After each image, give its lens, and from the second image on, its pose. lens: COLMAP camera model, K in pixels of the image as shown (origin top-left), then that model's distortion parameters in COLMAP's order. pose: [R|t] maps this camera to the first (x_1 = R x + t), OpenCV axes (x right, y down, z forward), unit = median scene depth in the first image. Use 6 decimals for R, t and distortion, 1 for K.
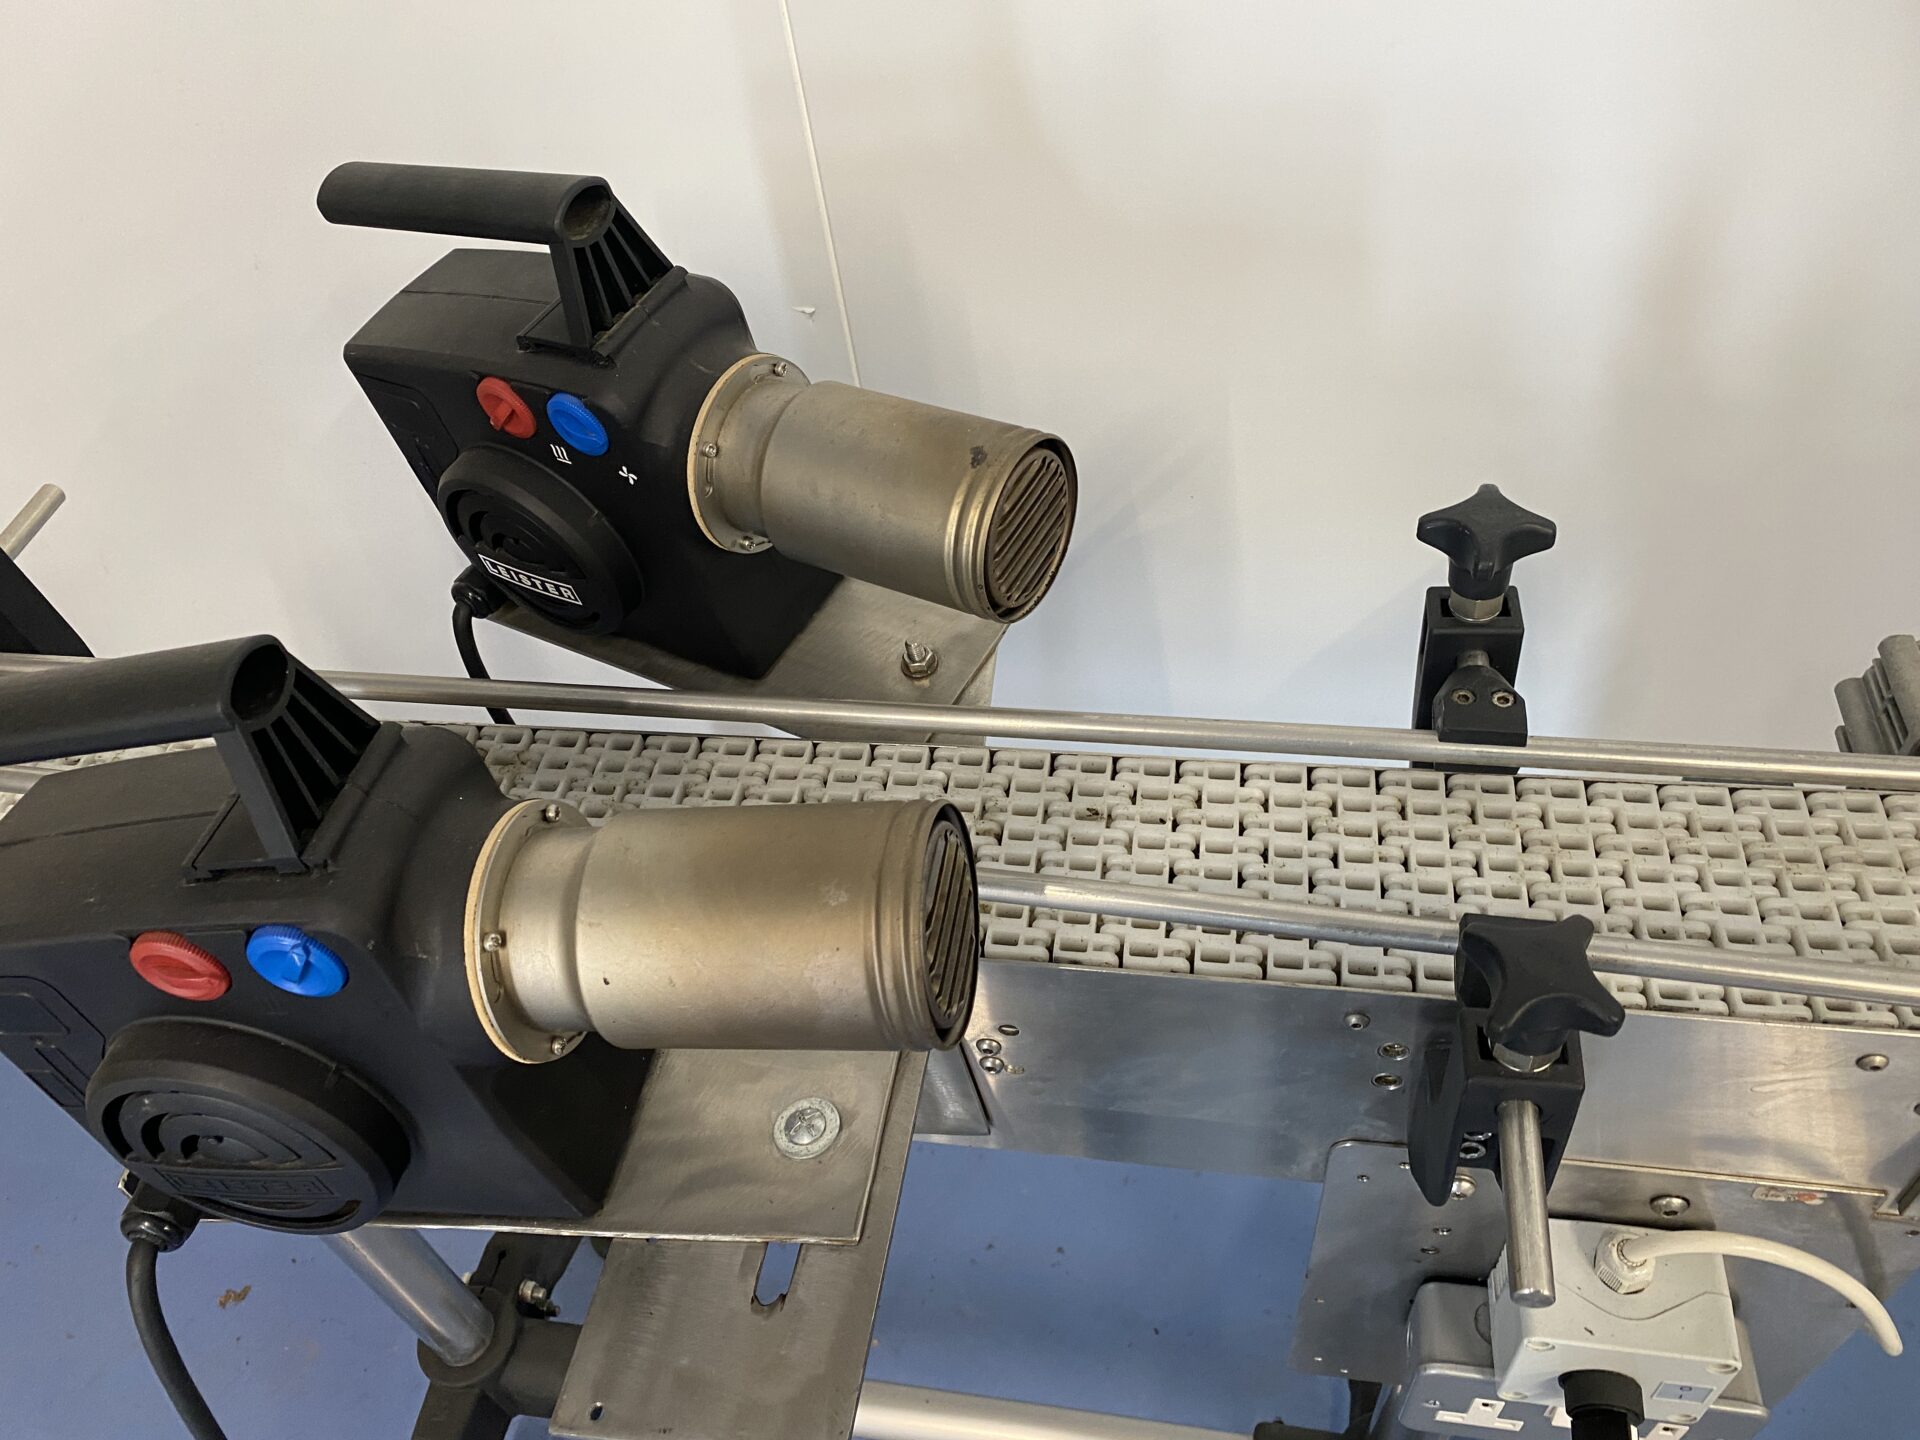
lens RADIAL K [[1451.2, 0, 959.1], [0, 1451.2, 736.8], [0, 0, 1]] dist [0.020934, -0.020577]
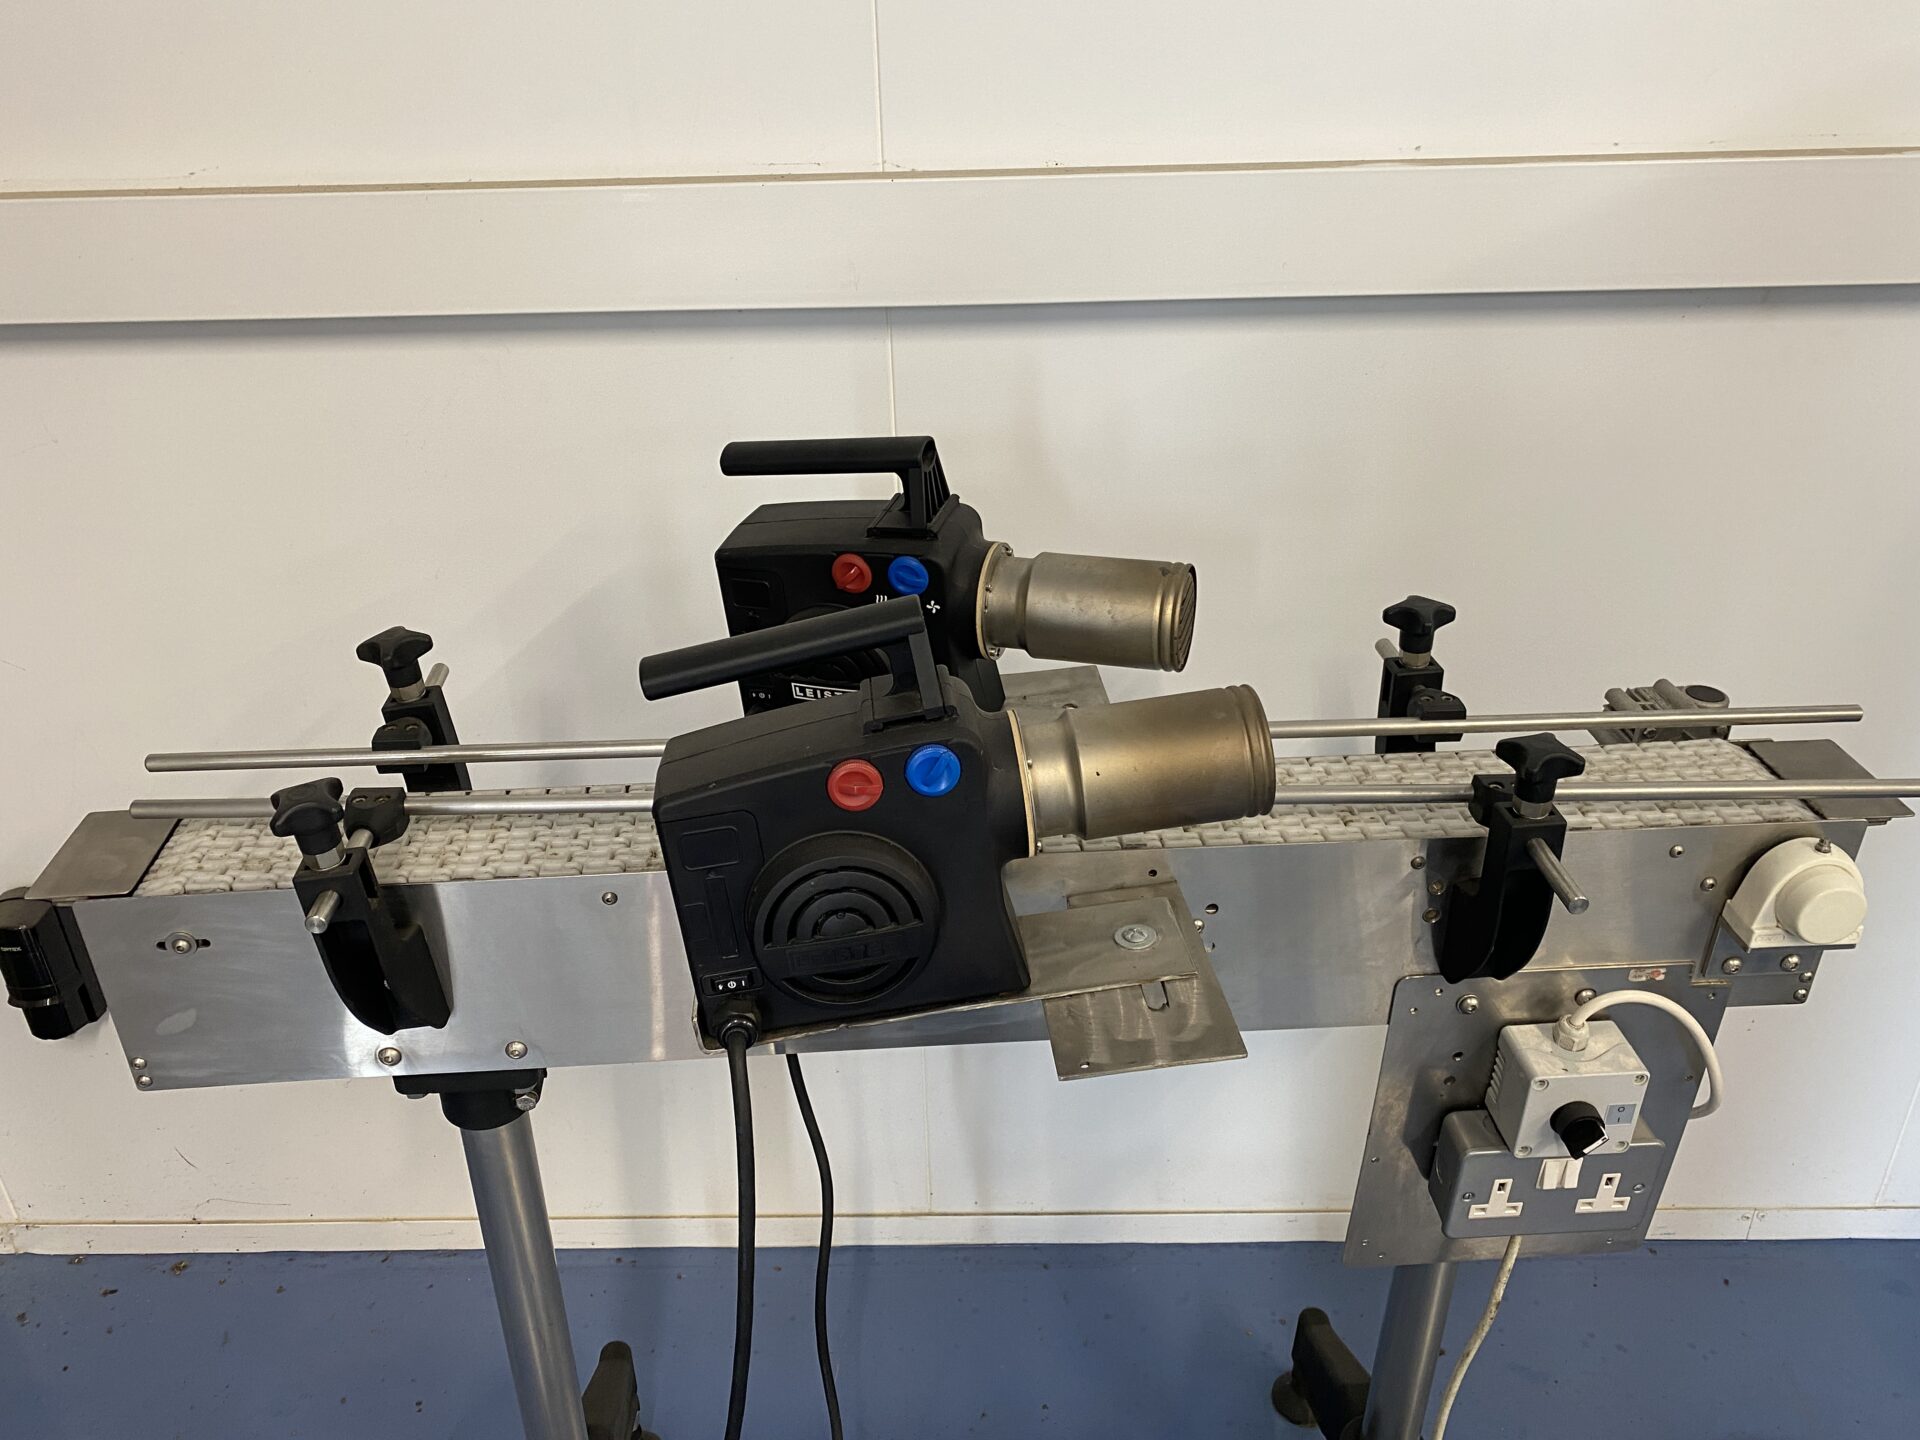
lens RADIAL K [[1451.2, 0, 945.2], [0, 1451.2, 714.3], [0, 0, 1]] dist [0.020934, -0.020577]
pose [[0.969037, -0.017398, 0.246300, -0.661301], [0.101605, 0.937242, -0.333548, 0.518253], [-0.225040, 0.348246, 0.909990, -0.496703]]
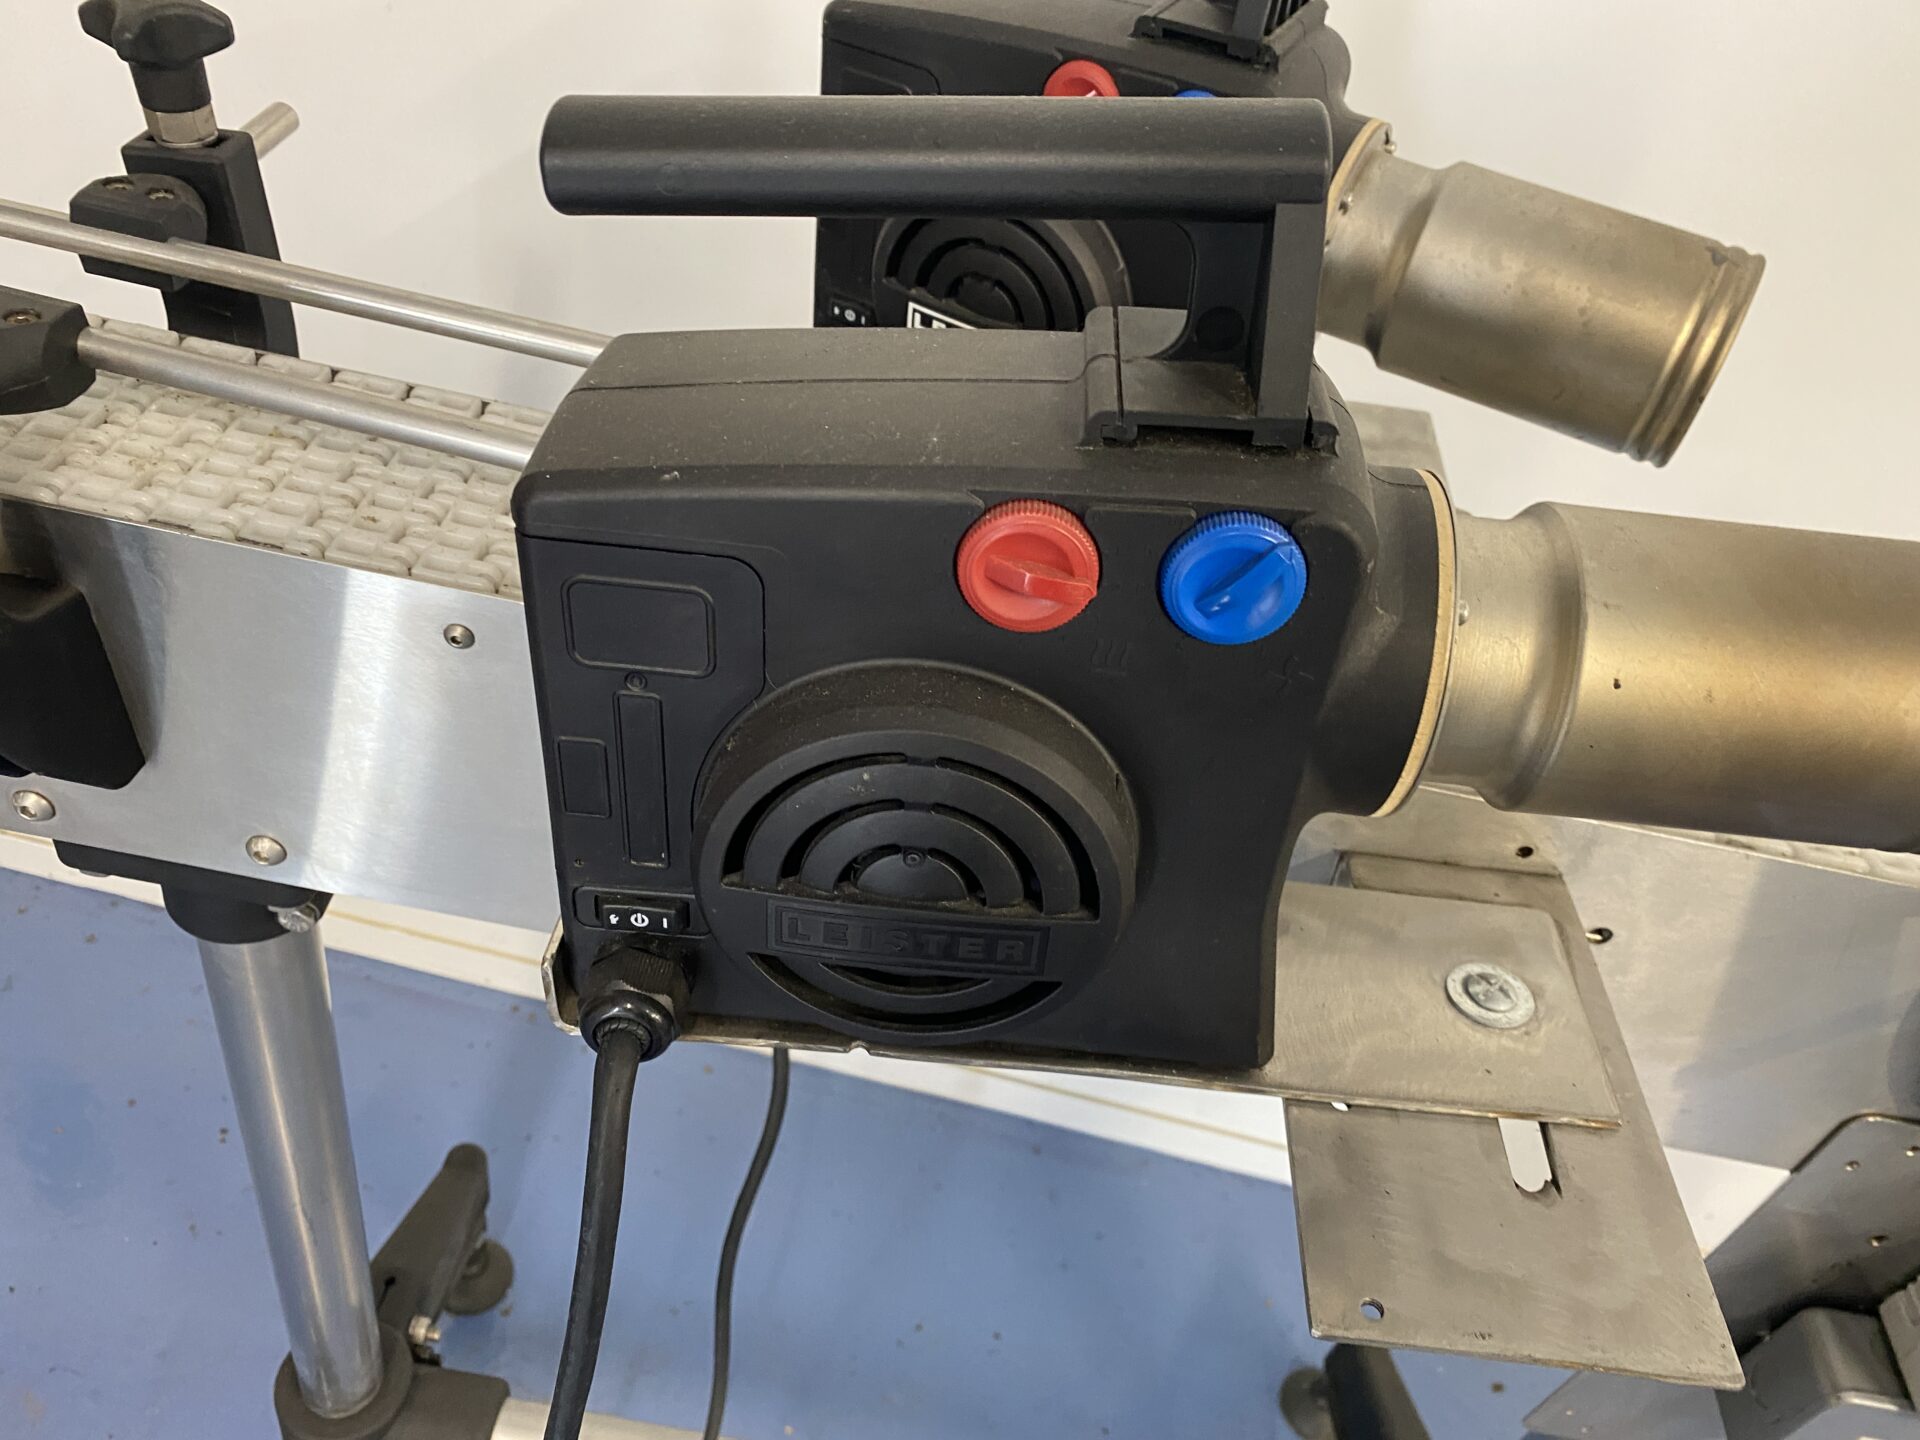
lens RADIAL K [[1451.2, 0, 975.3], [0, 1451.2, 737.3], [0, 0, 1]] dist [0.020934, -0.020577]
pose [[0.952471, 0.170325, 0.252565, -0.552164], [-0.142710, 0.981962, -0.124034, 0.250140], [-0.269135, 0.082095, 0.959597, 0.278332]]
